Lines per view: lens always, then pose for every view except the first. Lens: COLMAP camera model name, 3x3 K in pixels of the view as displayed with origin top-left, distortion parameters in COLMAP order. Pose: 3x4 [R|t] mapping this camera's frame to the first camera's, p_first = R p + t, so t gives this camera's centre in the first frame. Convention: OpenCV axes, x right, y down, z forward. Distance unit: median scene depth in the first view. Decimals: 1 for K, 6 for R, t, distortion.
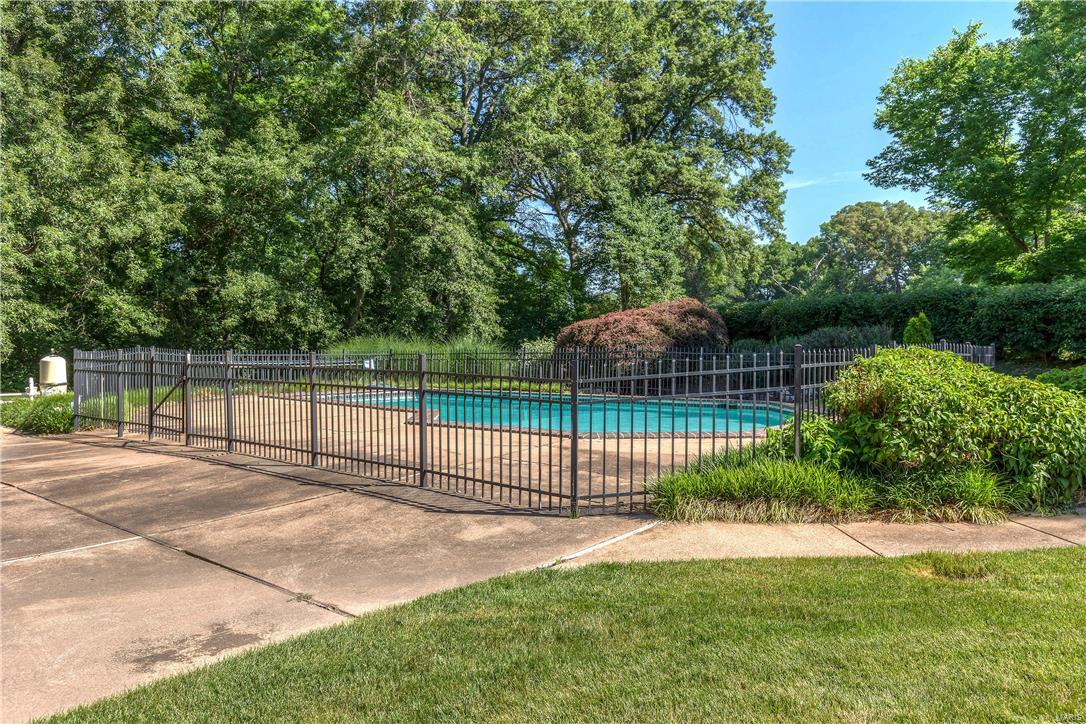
lens RADIAL K [[785.0, 0, 544.7], [0, 785.0, 358.9], [0, 0, 1]] dist [0.005324, -0.009408]
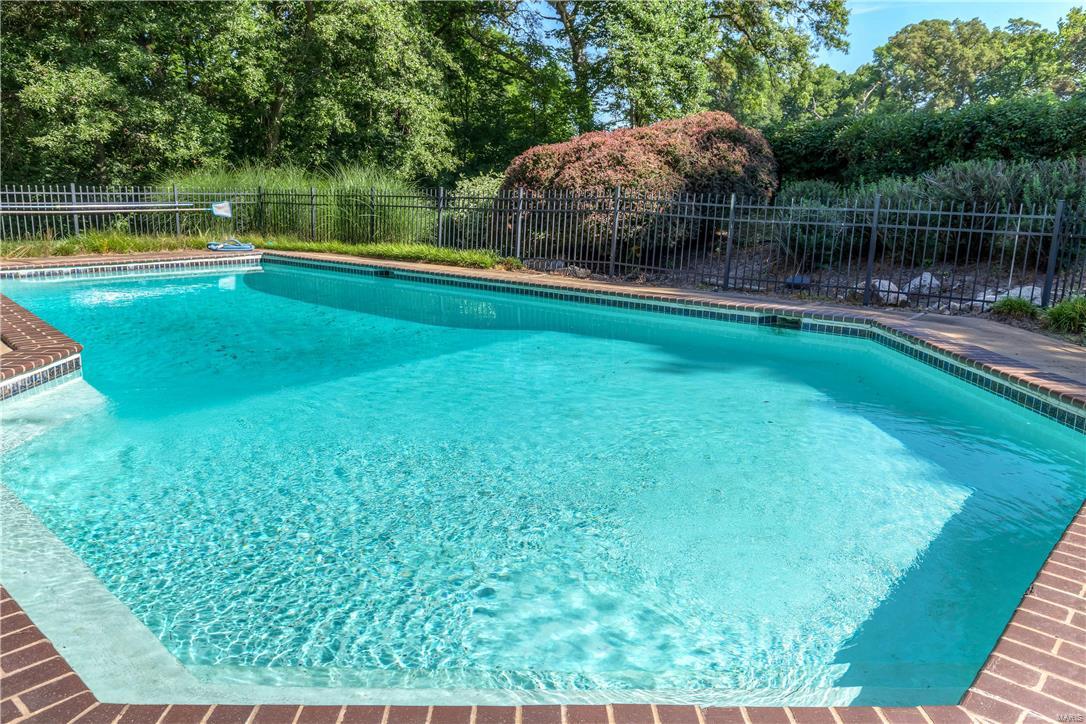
lens RADIAL K [[785.0, 0, 546.2], [0, 785.0, 362.3], [0, 0, 1]] dist [0.005324, -0.009408]
pose [[0.999494, 0.023632, -0.021295, 0.049863], [-0.018752, 0.978439, 0.205685, -0.006175], [0.025697, -0.205182, 0.978386, 0.259815]]
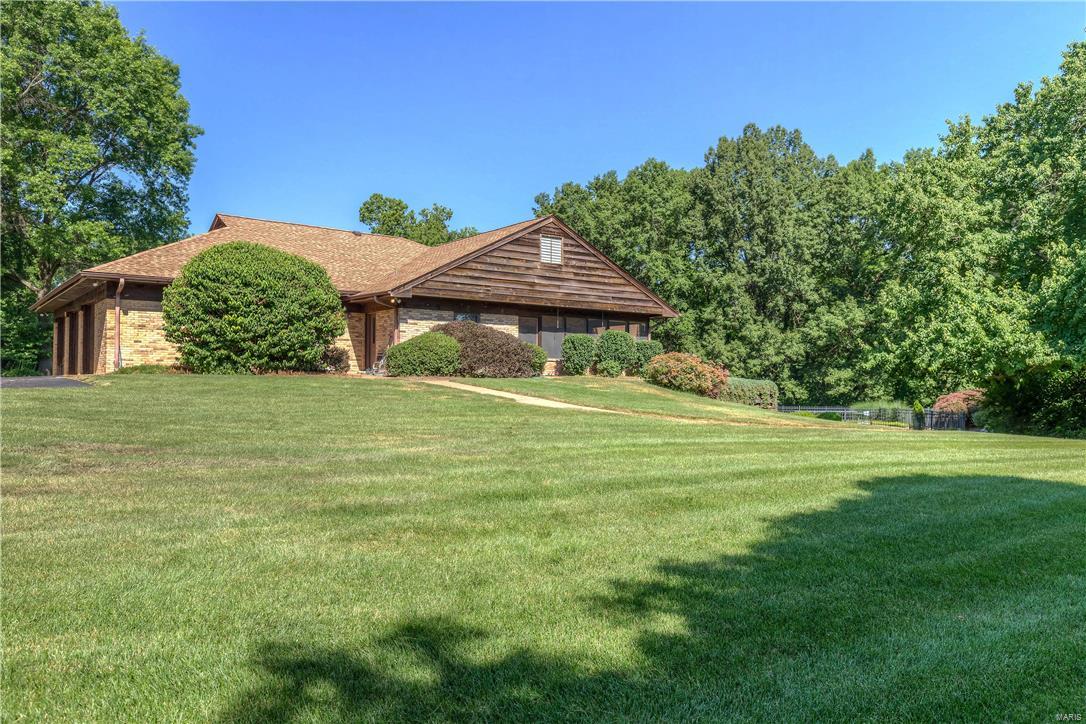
lens RADIAL K [[854.5, 0, 547.8], [0, 854.5, 362.3], [0, 0, 1]] dist [0.001858, 0.002174]
pose [[0.528808, -0.026439, -0.848329, 1.038354], [-0.018598, 0.998914, -0.042726, -0.012993], [0.848538, 0.038371, 0.527742, -0.799382]]
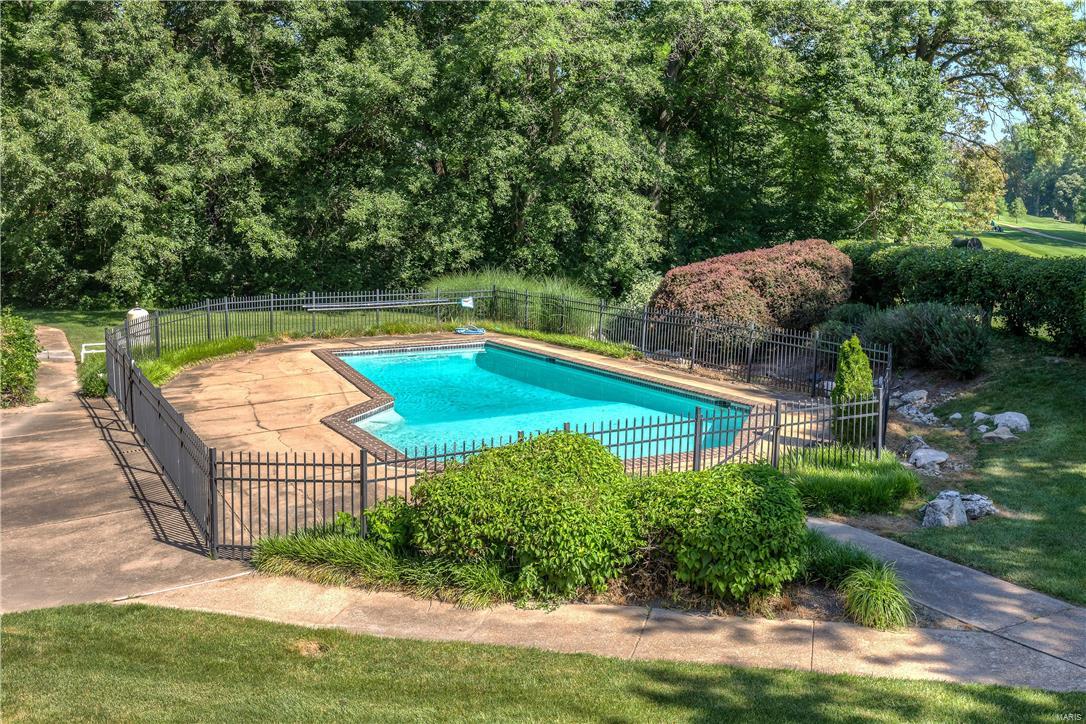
lens RADIAL K [[1034.9, 0, 540.1], [0, 1034.9, 355.2], [0, 0, 1]] dist [-0.003325, 0.000000]
pose [[0.932074, 0.060665, -0.357151, 0.227739], [-0.011442, 0.990317, 0.138352, -0.078050], [0.362086, -0.124868, 0.923743, -0.080487]]
